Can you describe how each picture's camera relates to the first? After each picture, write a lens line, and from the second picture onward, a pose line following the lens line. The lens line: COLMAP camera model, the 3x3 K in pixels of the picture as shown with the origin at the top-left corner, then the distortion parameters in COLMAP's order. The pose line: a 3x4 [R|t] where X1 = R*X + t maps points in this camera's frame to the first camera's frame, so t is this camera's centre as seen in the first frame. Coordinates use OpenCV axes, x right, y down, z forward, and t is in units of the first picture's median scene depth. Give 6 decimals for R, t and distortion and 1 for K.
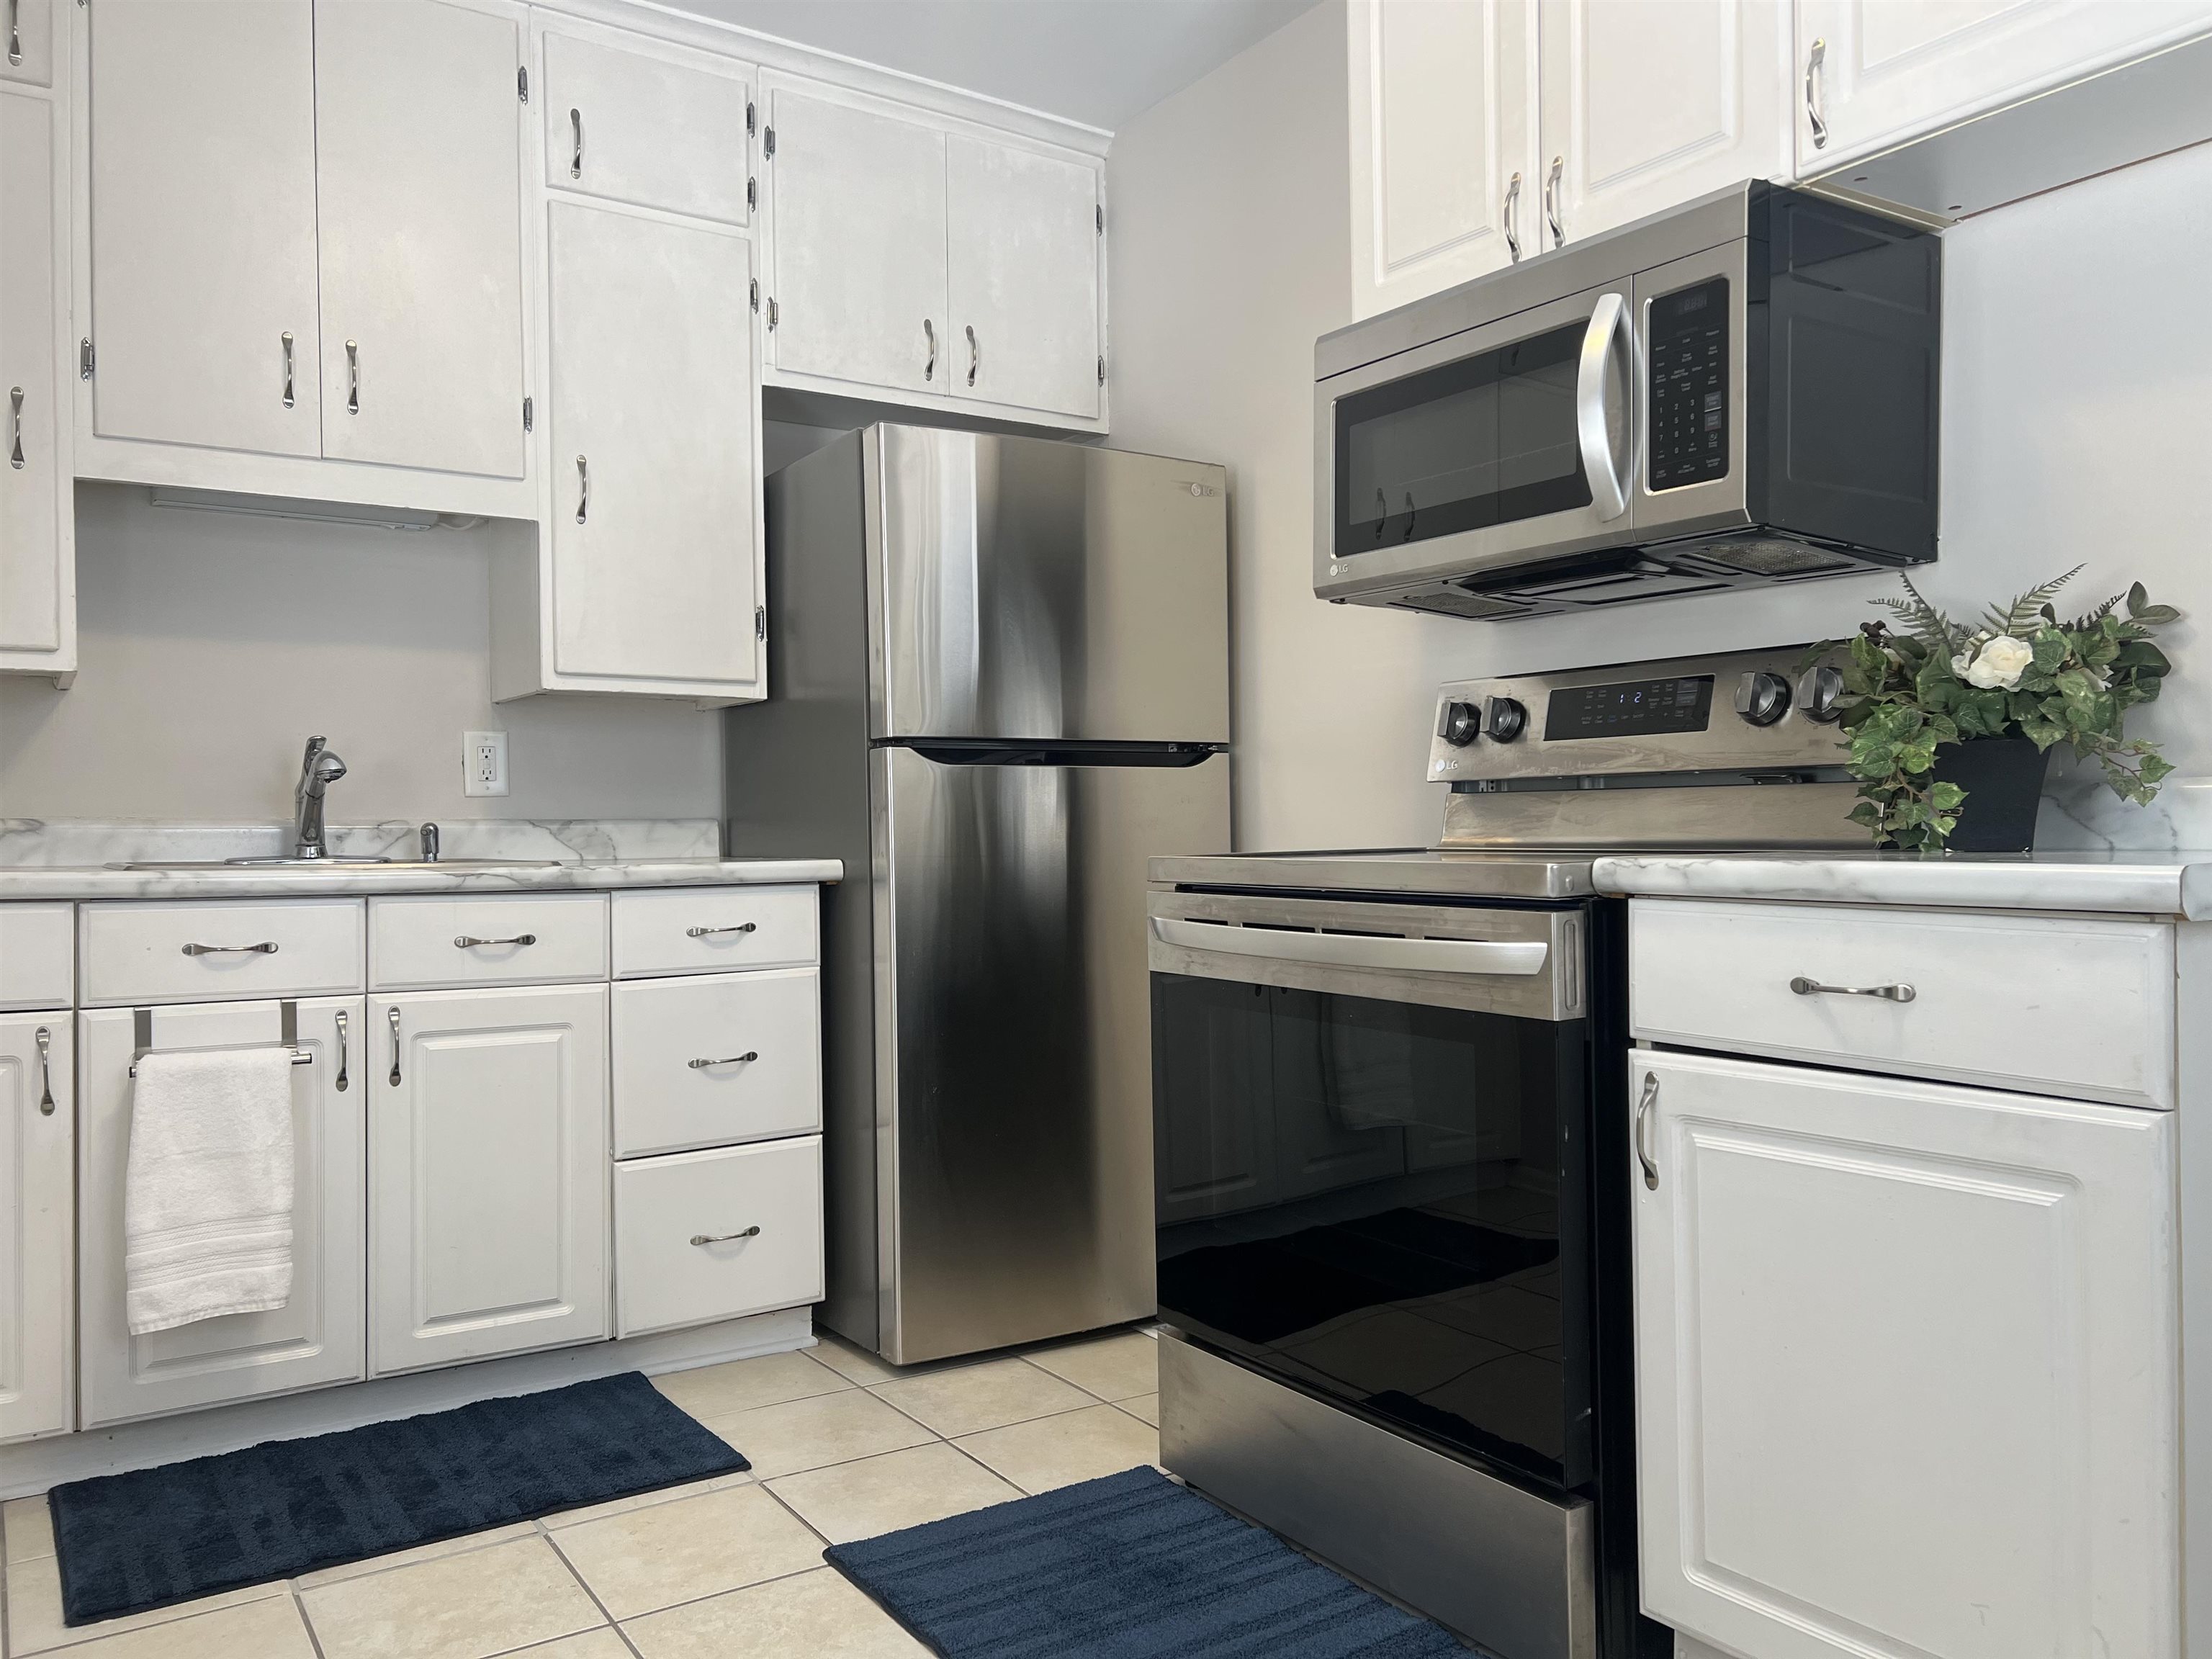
lens RADIAL K [[1688.9, 0, 1106.0], [0, 1688.9, 829.5], [0, 0, 1]] dist [0.046734, -0.050358]
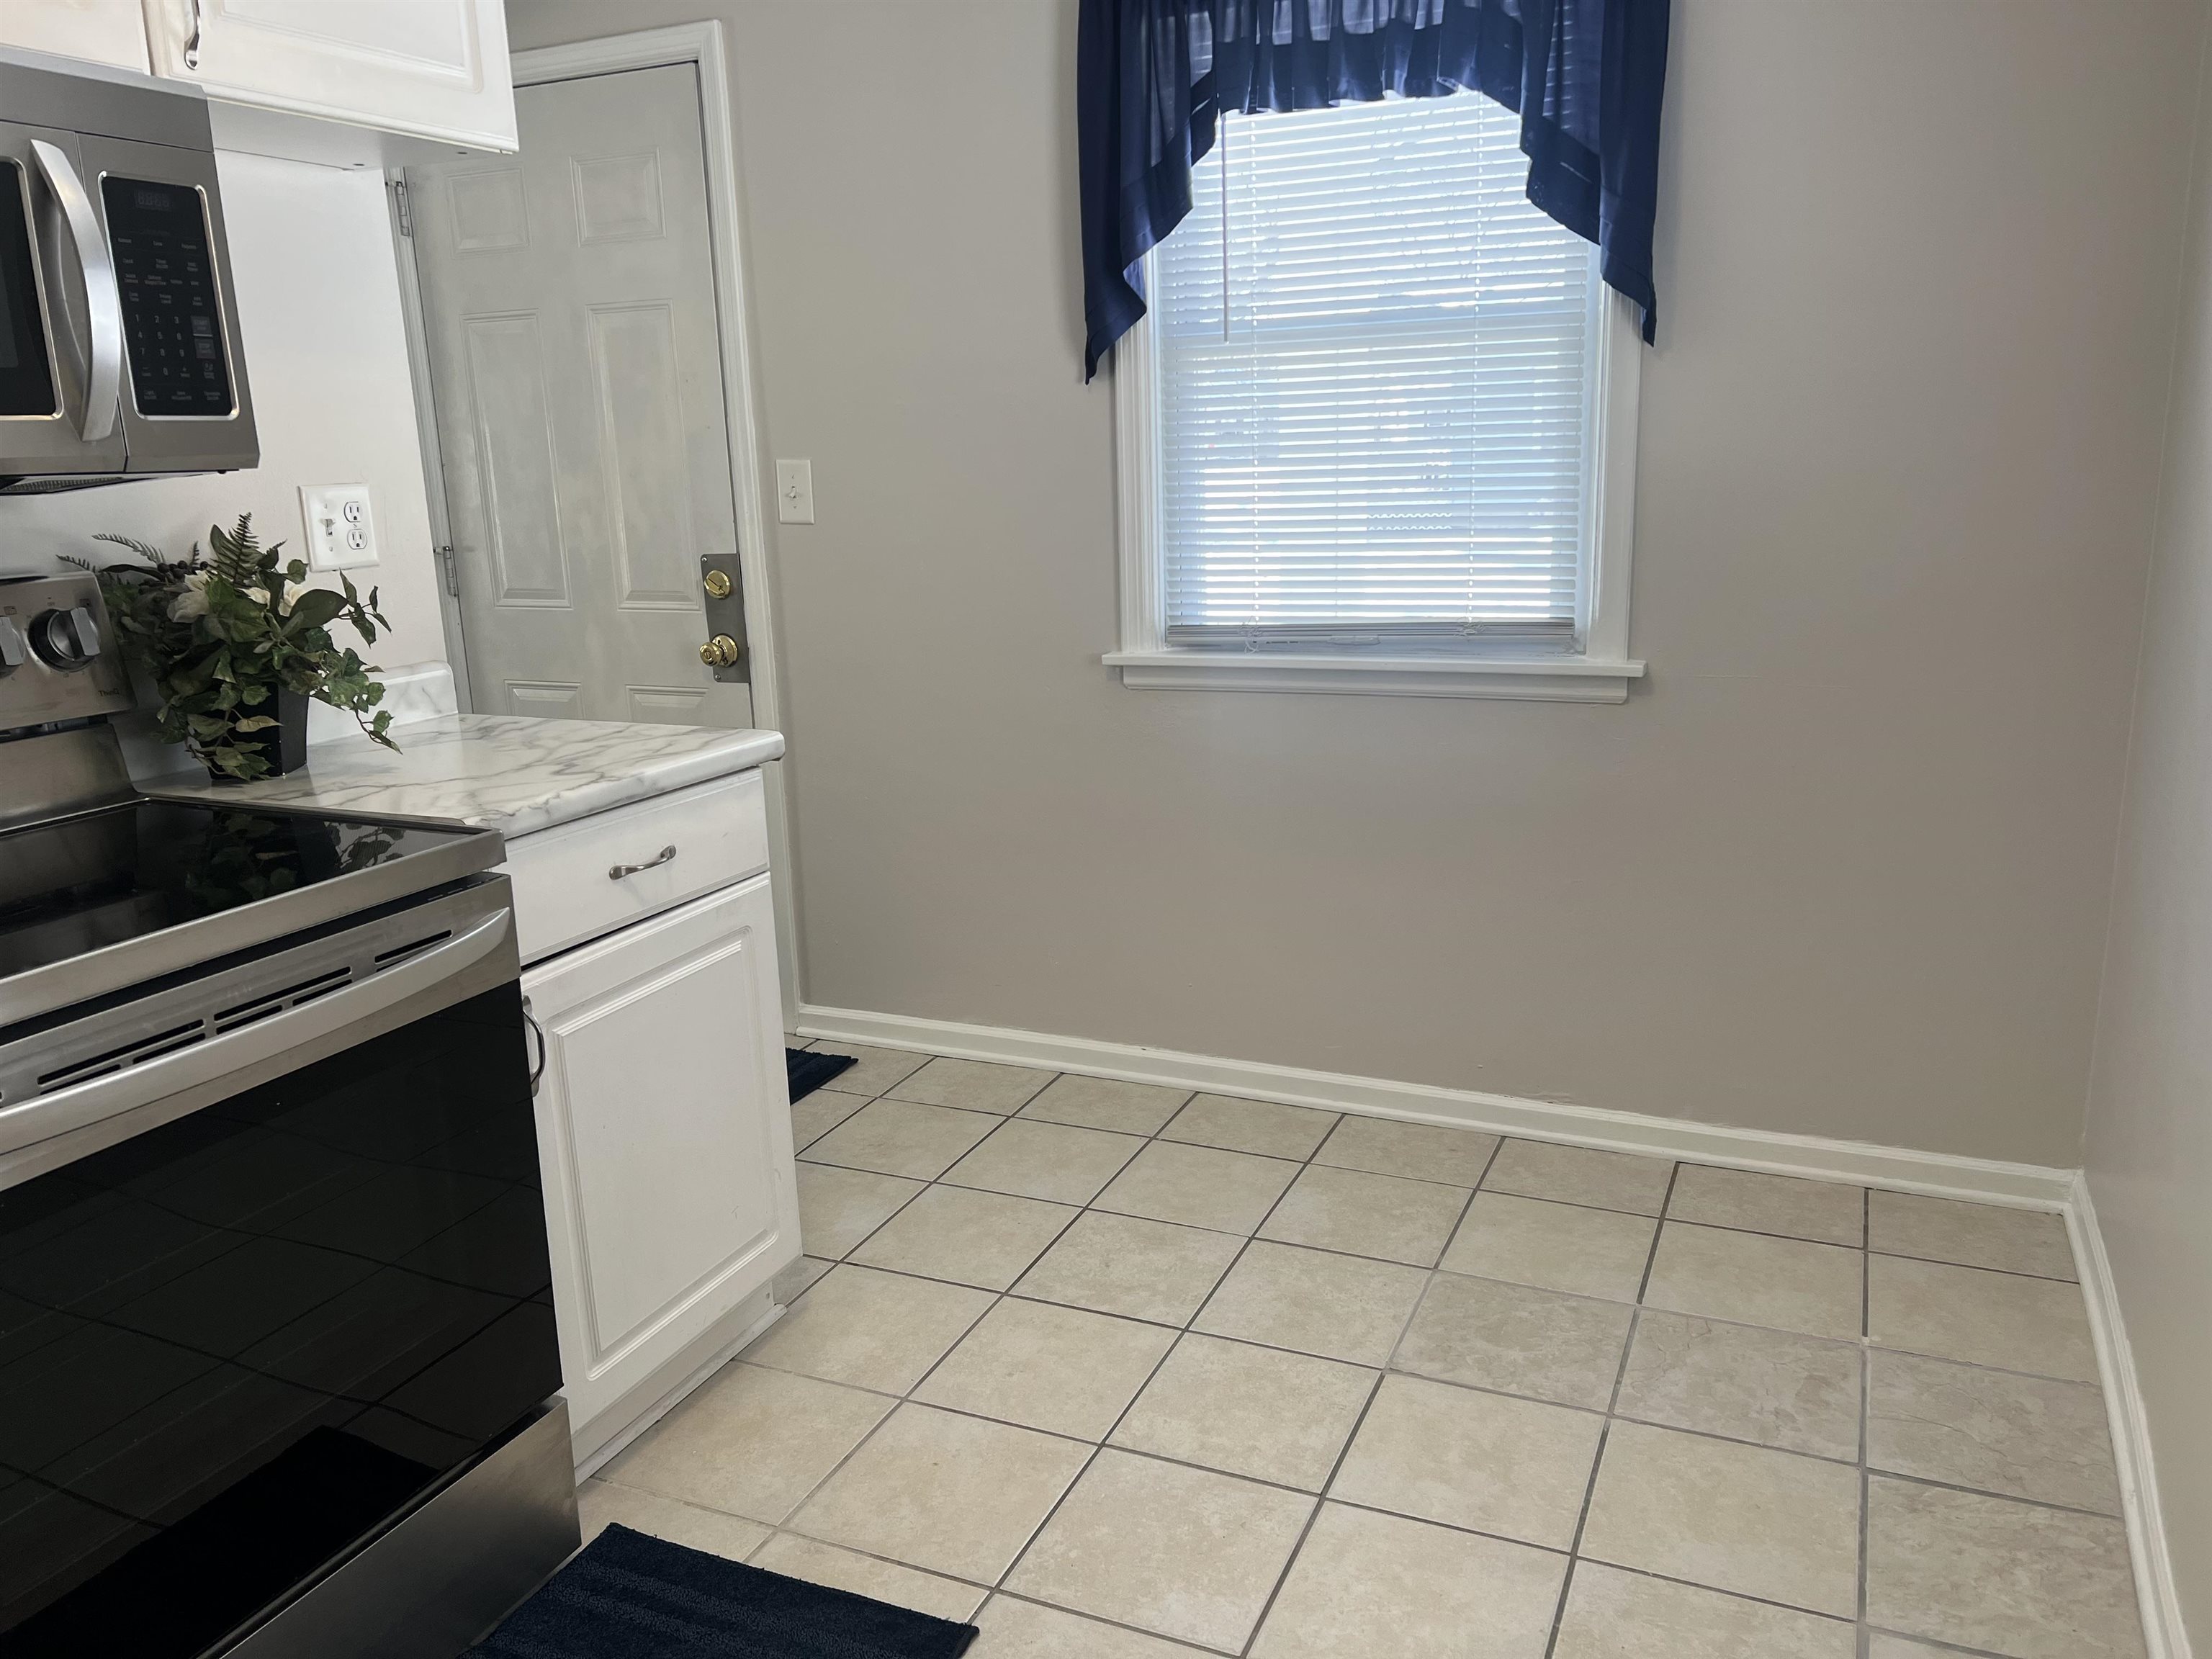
lens RADIAL K [[1688.9, 0, 1106.0], [0, 1688.9, 829.5], [0, 0, 1]] dist [0.046734, -0.050358]
pose [[-0.539637, -0.163132, 0.825942, -0.565465], [0.041125, 0.974769, 0.219396, -0.137960], [-0.840893, 0.152361, -0.519312, 0.898799]]
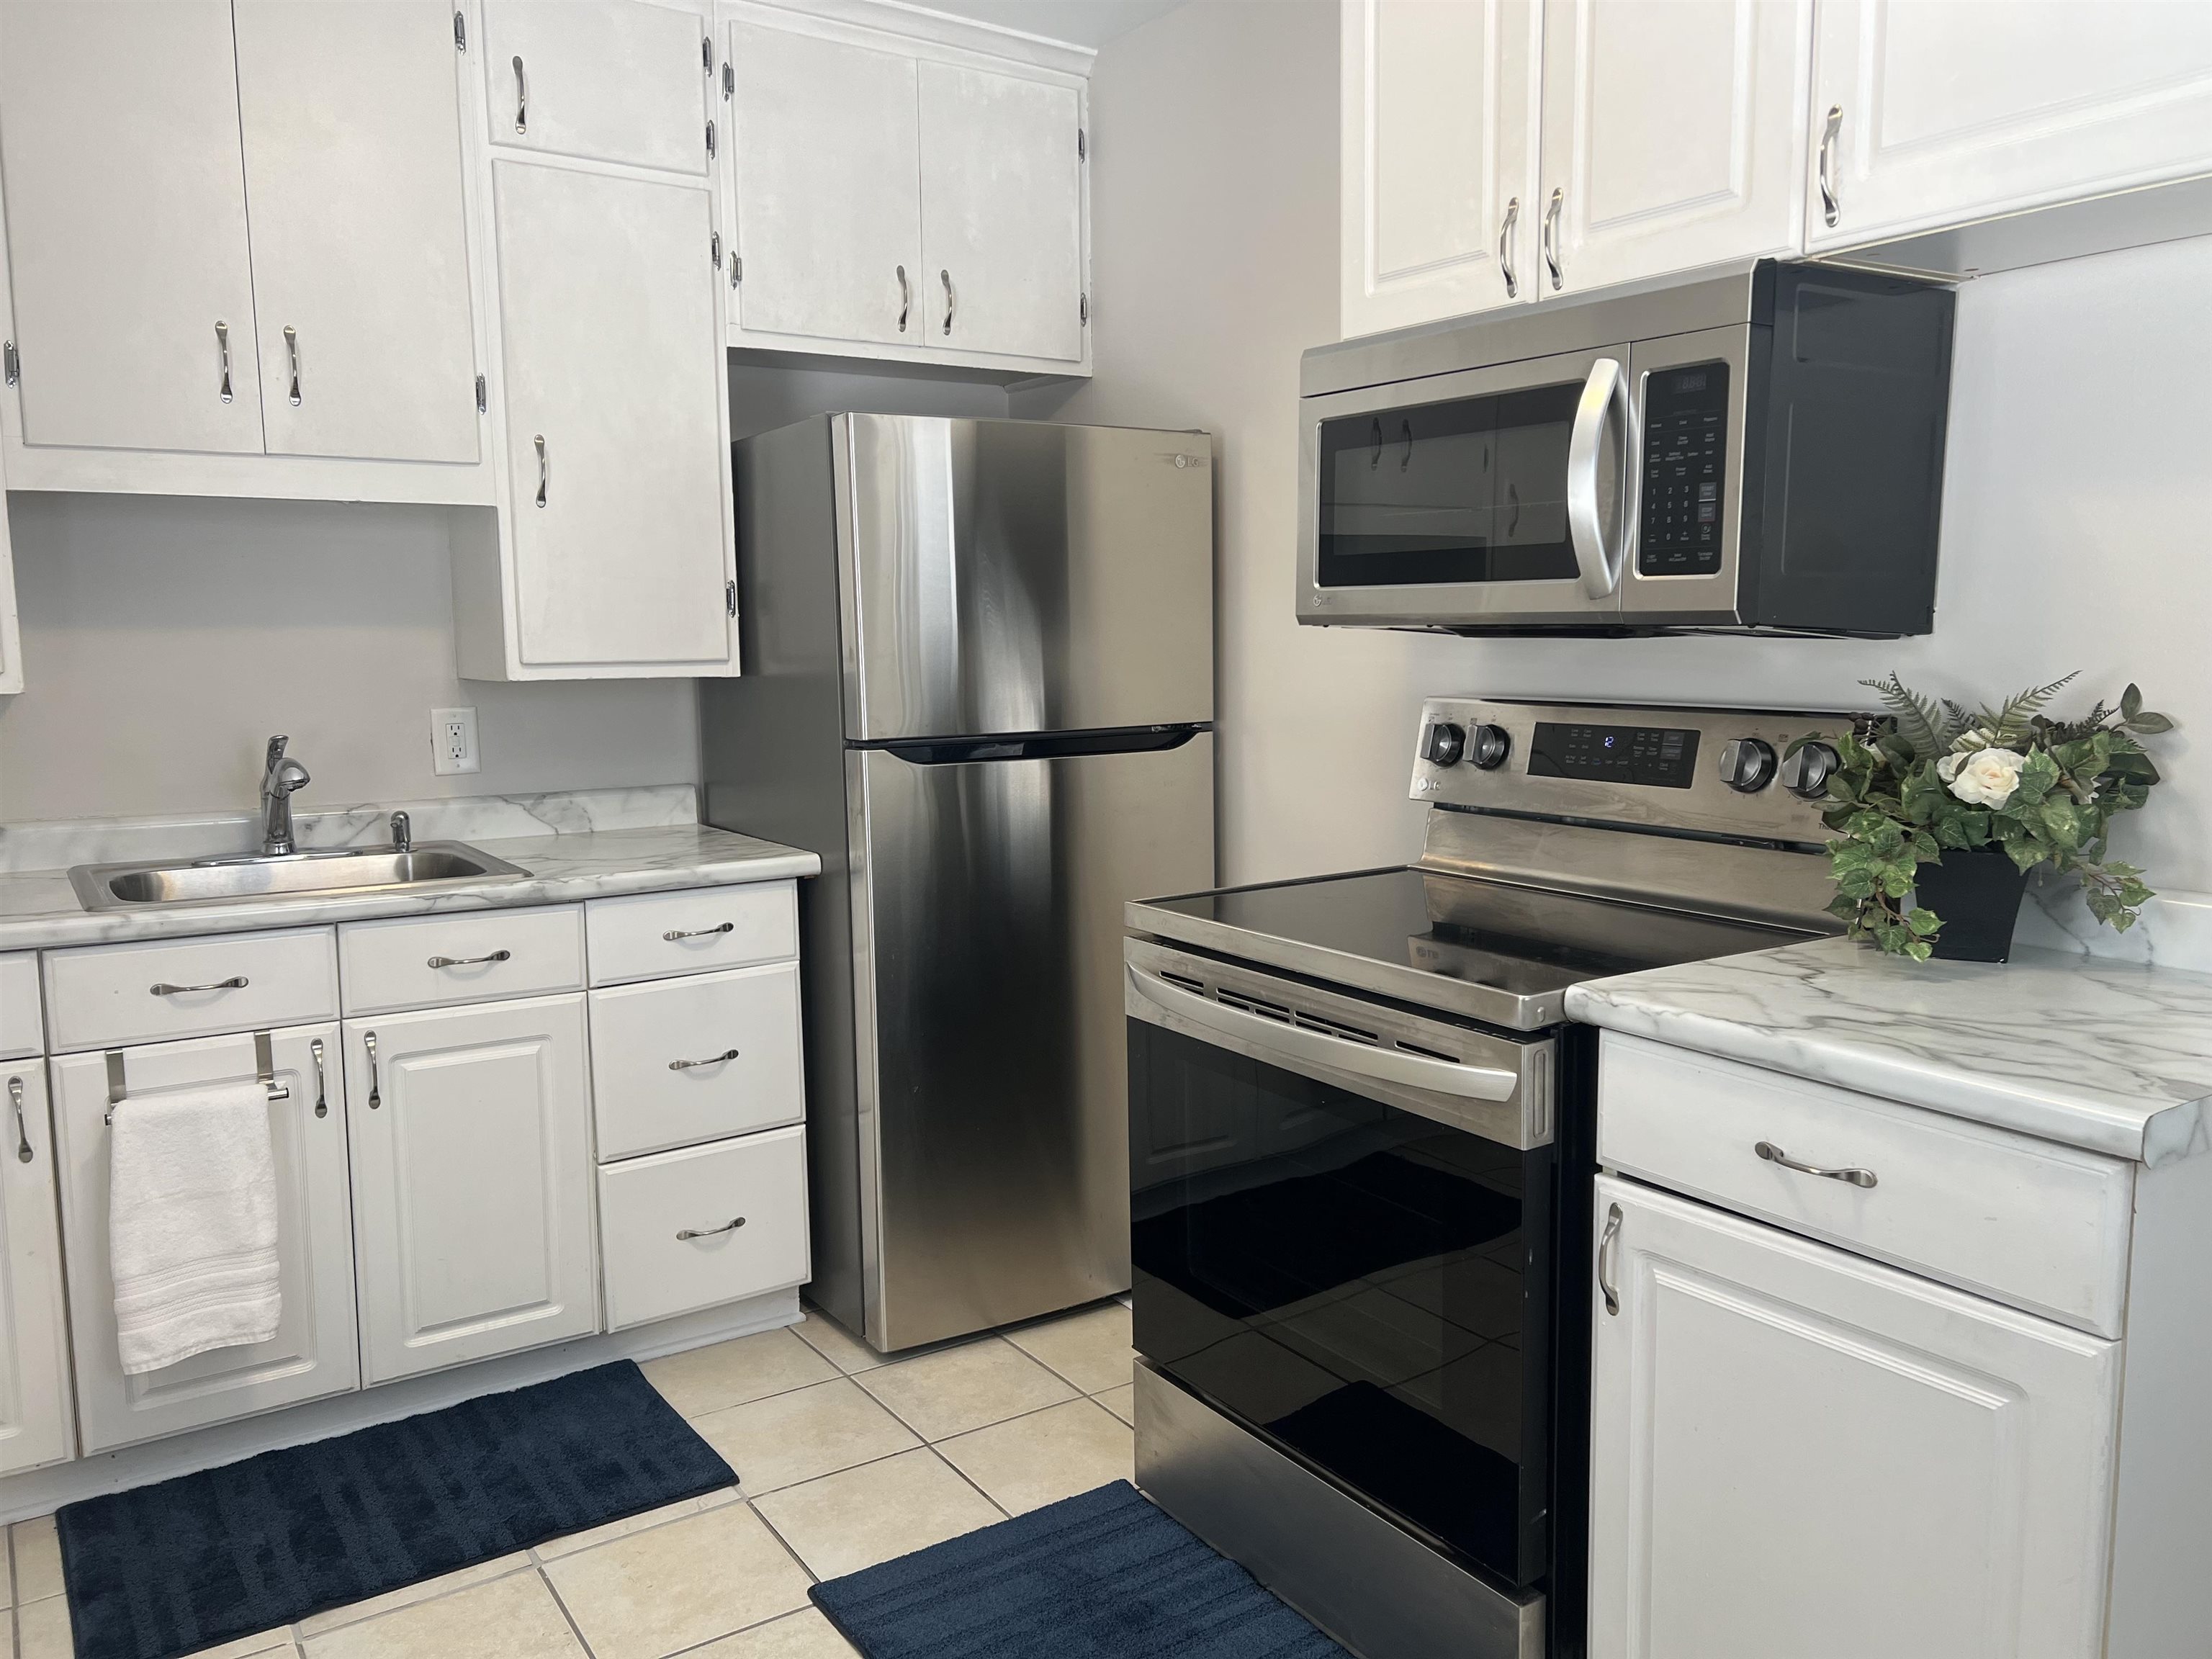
lens RADIAL K [[1689.5, 0, 1119.9], [0, 1689.5, 830.6], [0, 0, 1]] dist [0.045084, -0.050251]
pose [[0.999949, 0.000184, 0.010099, 0.011994], [-0.001401, 0.992694, 0.120649, -0.143592], [-0.010003, -0.120657, 0.992644, 0.021061]]
